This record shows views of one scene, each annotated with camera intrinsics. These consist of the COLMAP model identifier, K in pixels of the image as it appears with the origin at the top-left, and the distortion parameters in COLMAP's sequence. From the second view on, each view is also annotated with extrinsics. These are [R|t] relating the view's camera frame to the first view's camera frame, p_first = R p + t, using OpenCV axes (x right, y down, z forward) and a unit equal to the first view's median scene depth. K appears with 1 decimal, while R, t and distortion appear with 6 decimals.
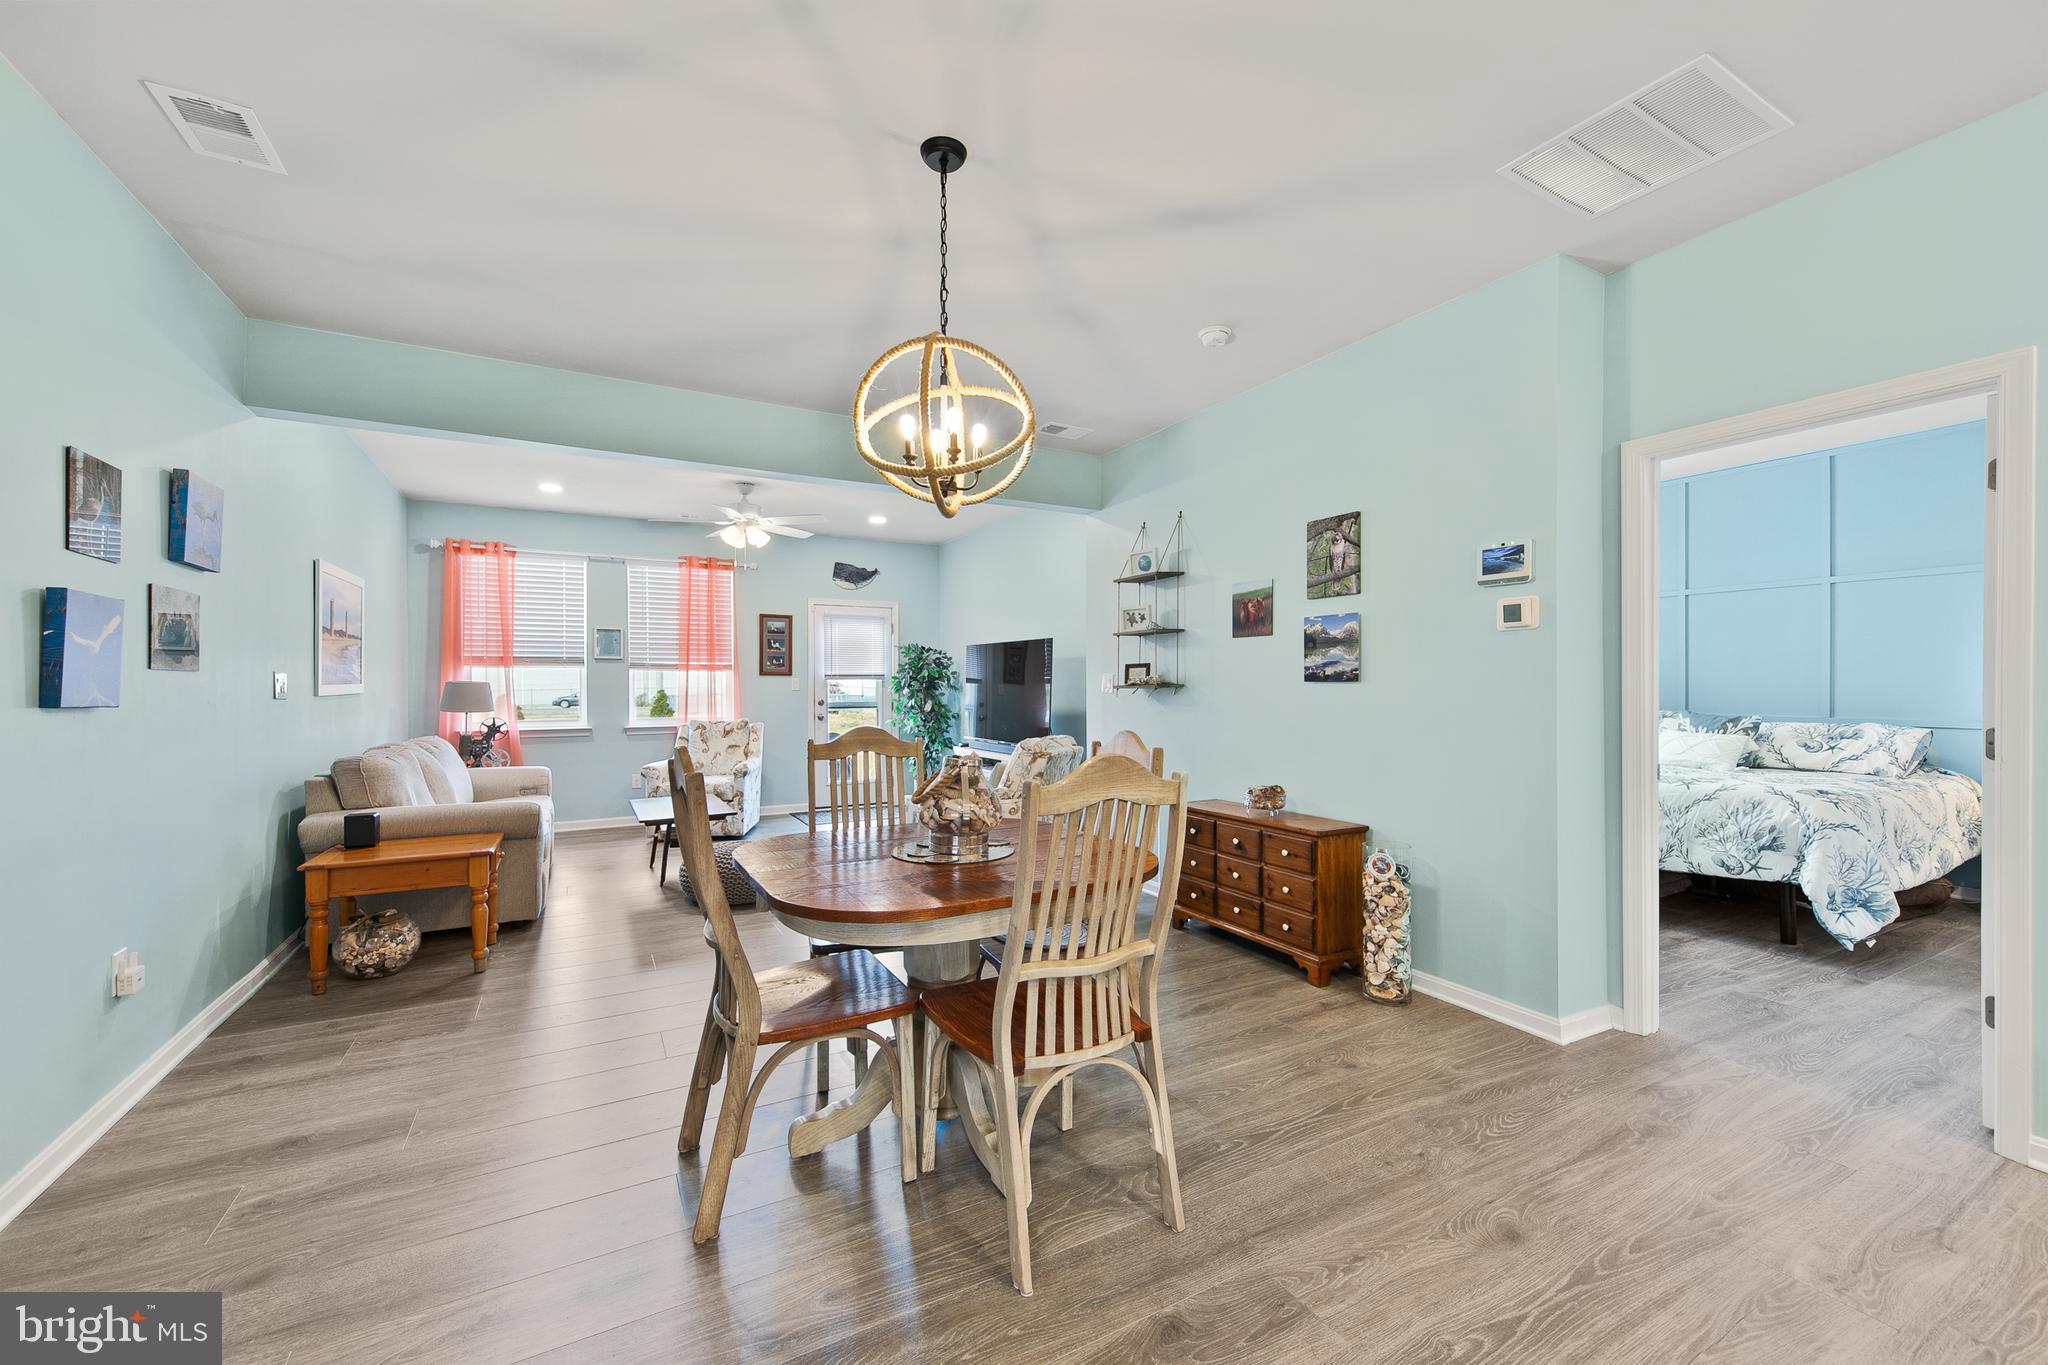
lens RADIAL K [[813.8, 0, 1028.9], [0, 813.8, 685.8], [0, 0, 1]] dist [0.005842, 0.000357]
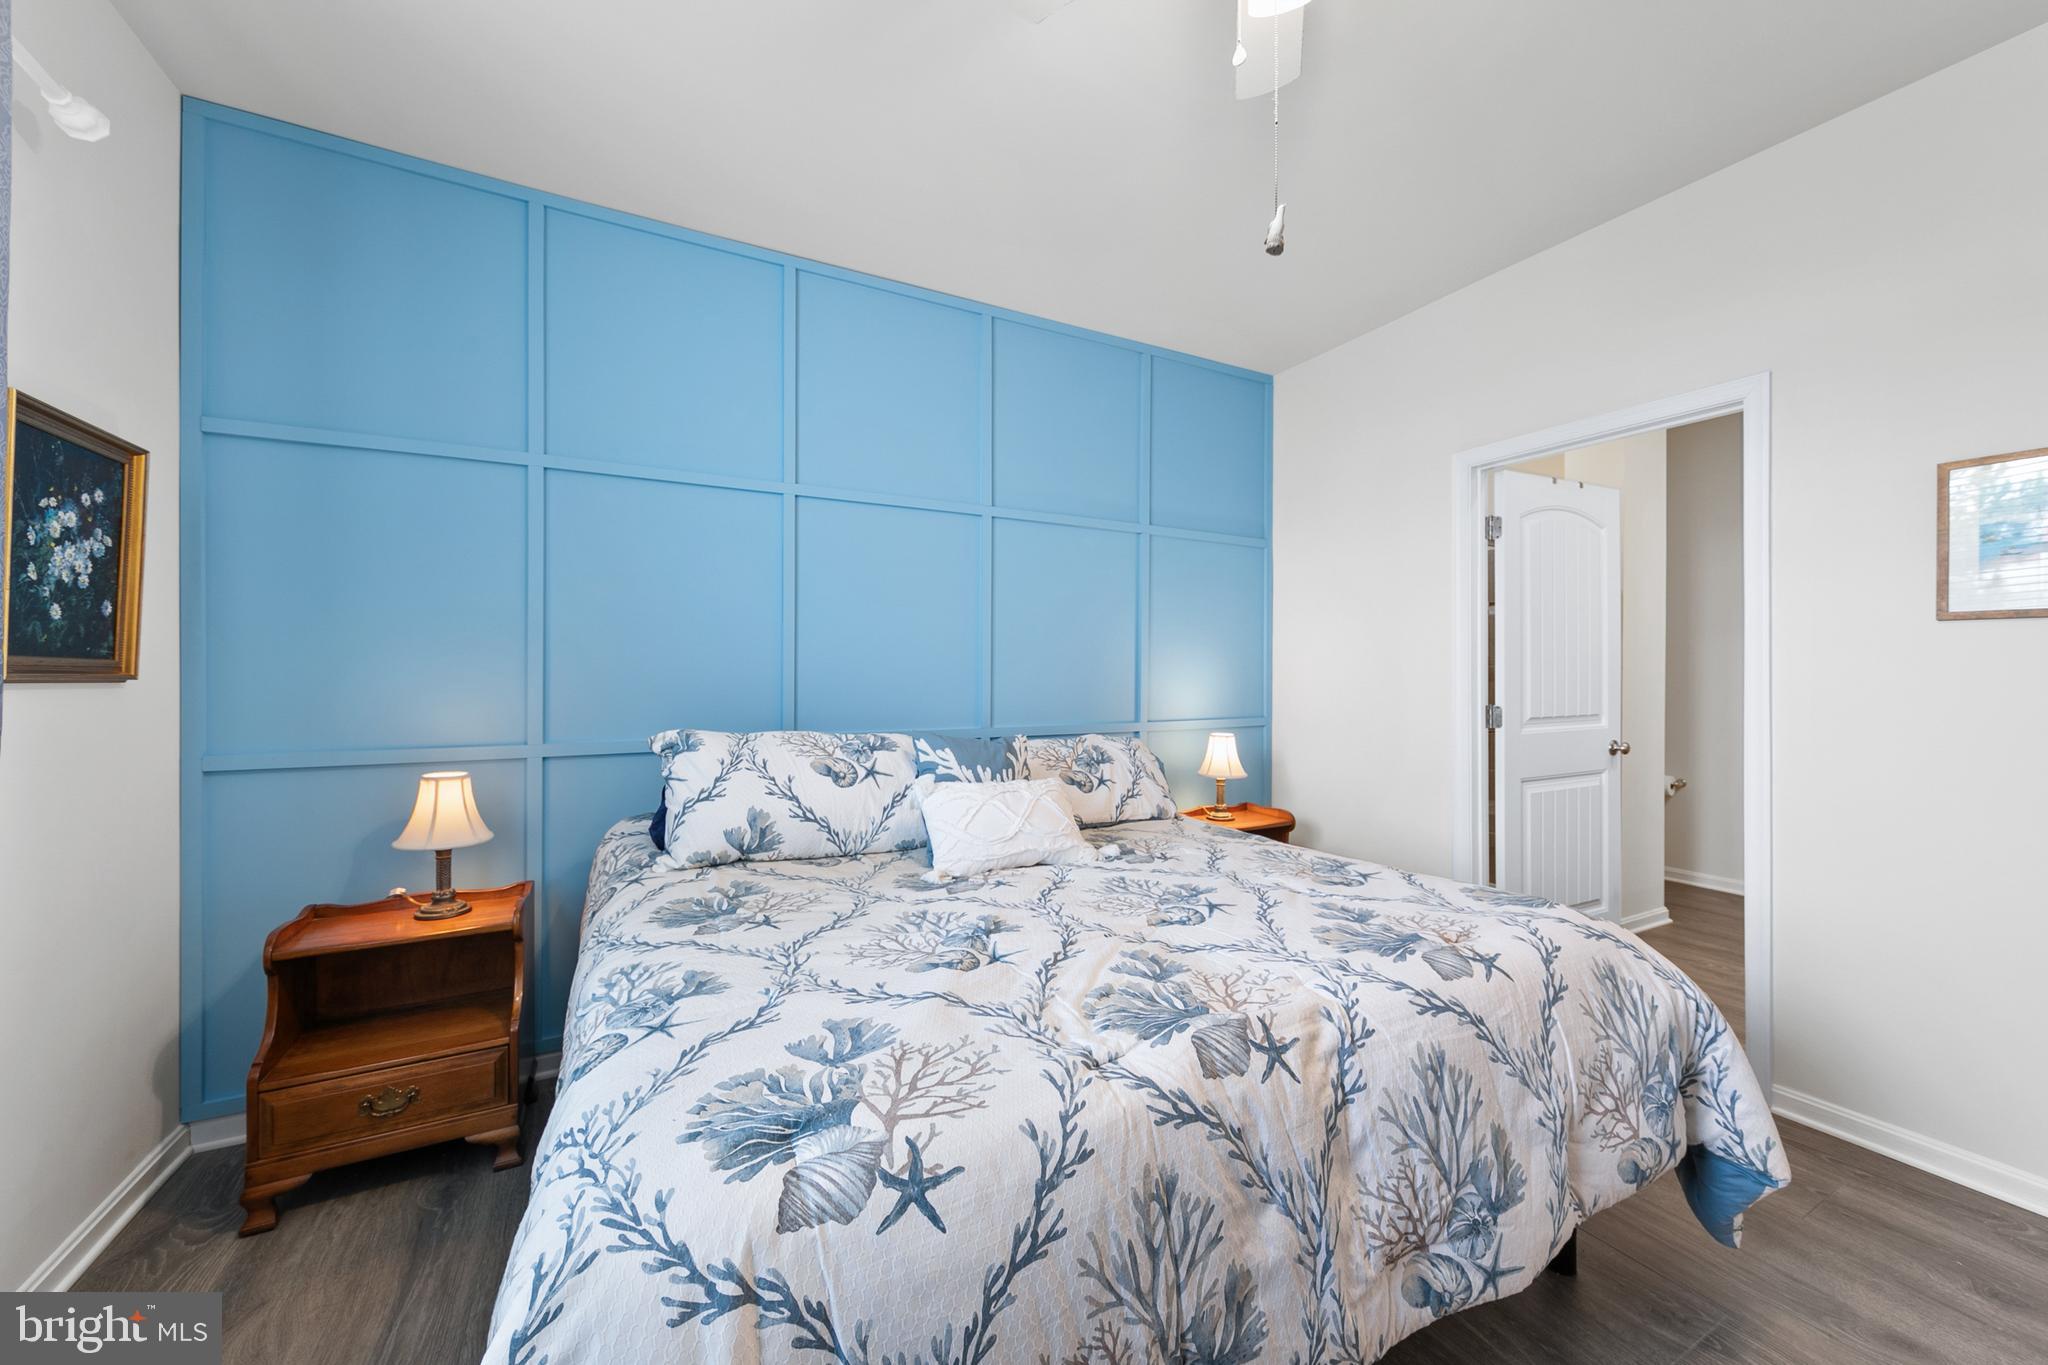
lens RADIAL K [[759.8, 0, 1028.1], [0, 759.8, 665.1], [0, 0, 1]] dist [-0.000421, 0.000361]
pose [[0.009060, 0.012242, 0.999884, 0.426127], [-0.000511, 0.999925, -0.012238, -0.002698], [-0.999959, -0.000400, 0.009065, 1.065895]]
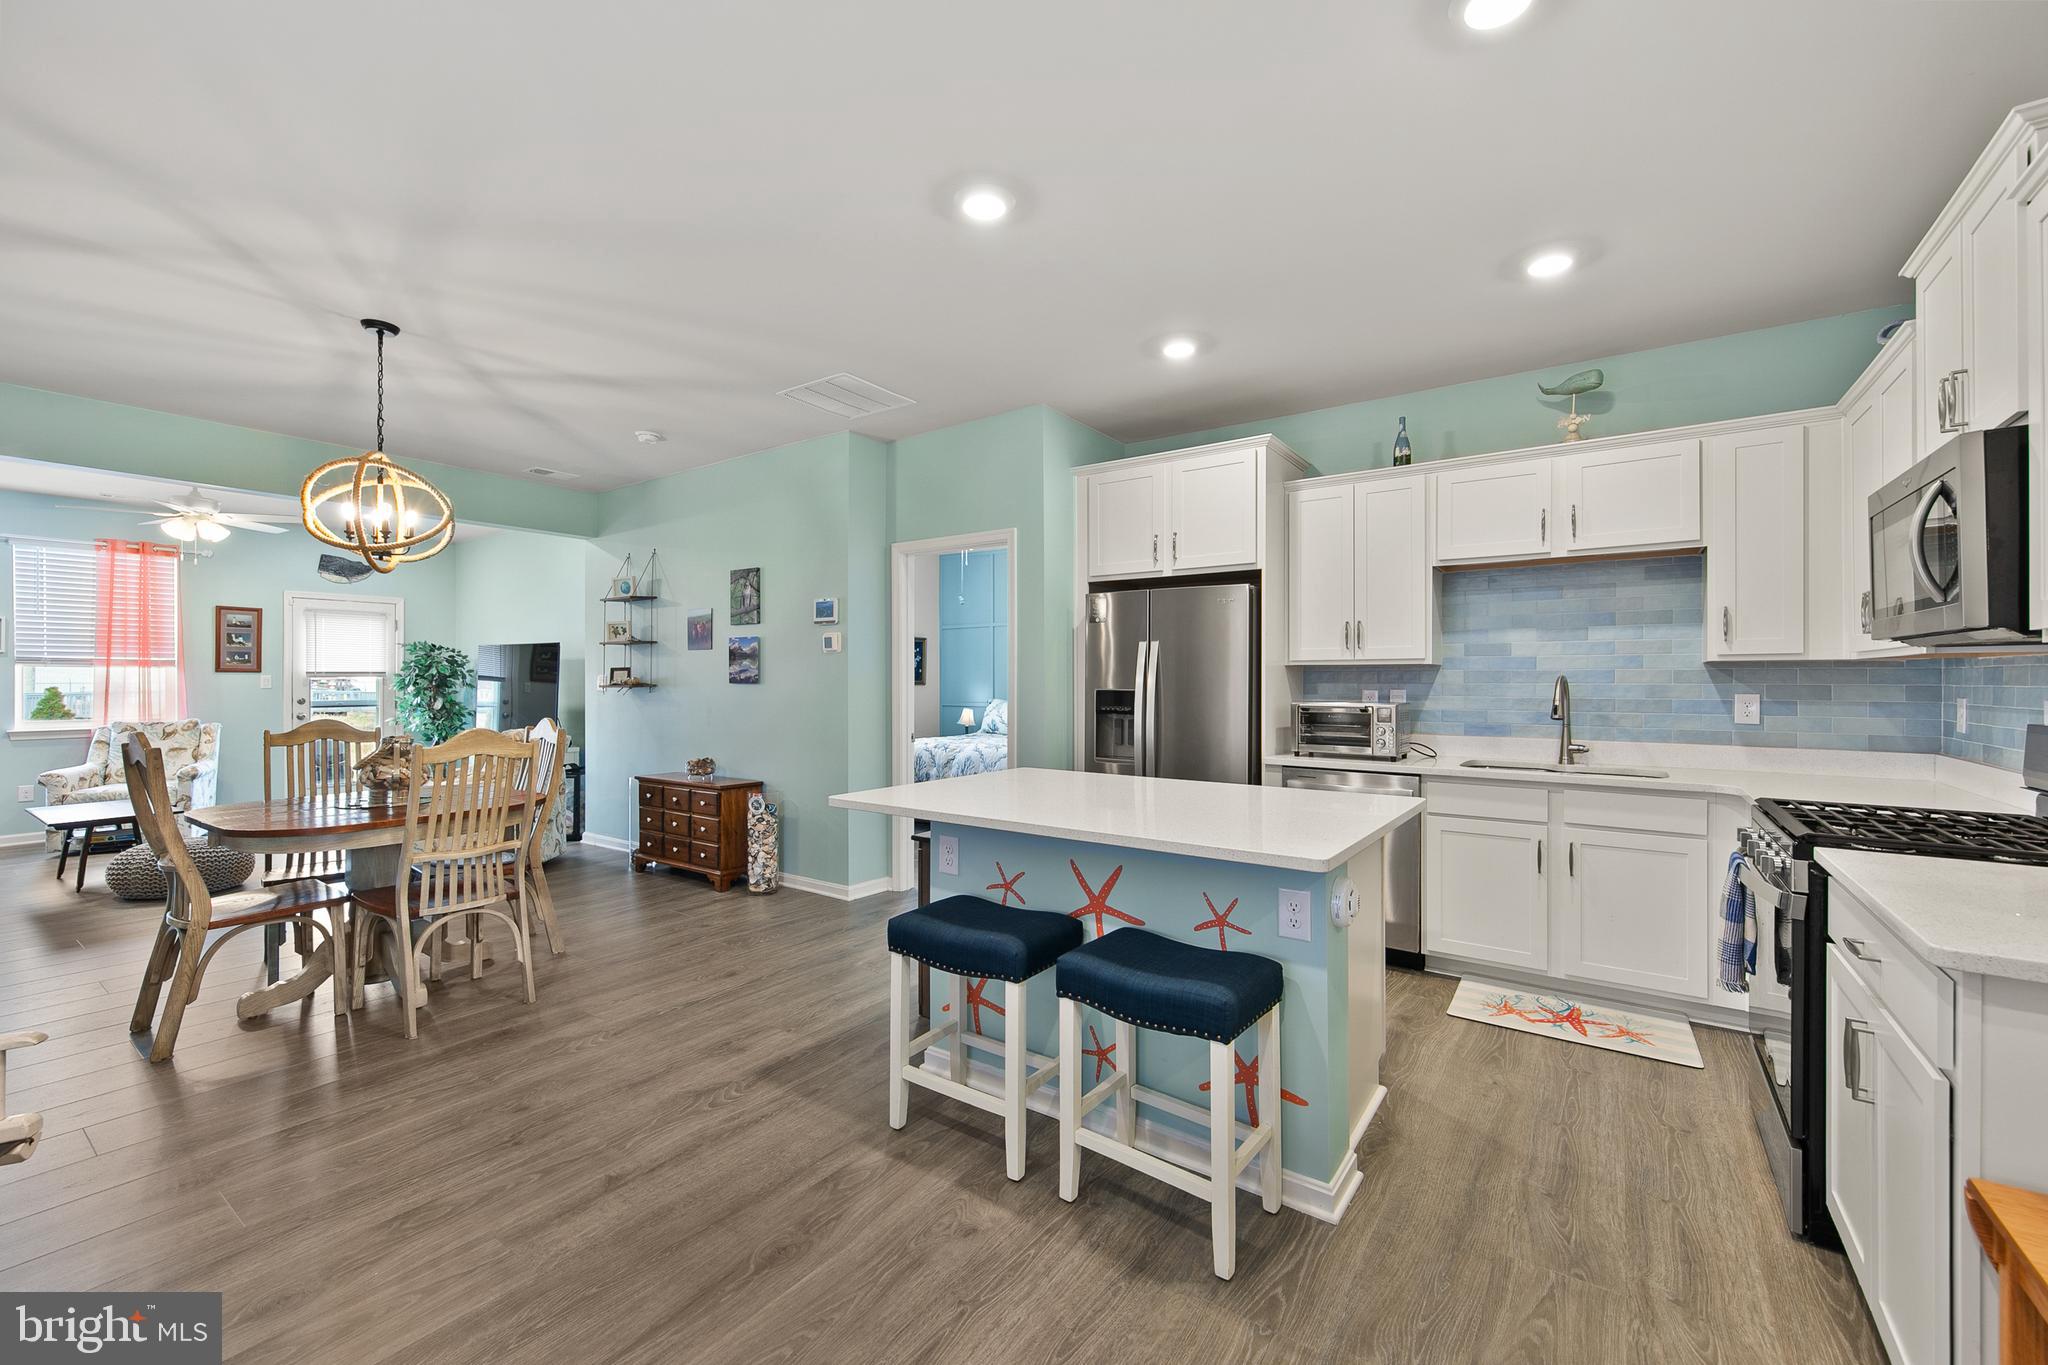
lens RADIAL K [[830.8, 0, 1023.9], [0, 830.8, 679.6], [0, 0, 1]] dist [0.013749, -0.004121]
pose [[0.901998, 0.003294, 0.431727, 0.141626], [-0.002580, 0.999994, -0.002239, -0.007707], [-0.431732, 0.000906, 0.902002, -0.417398]]
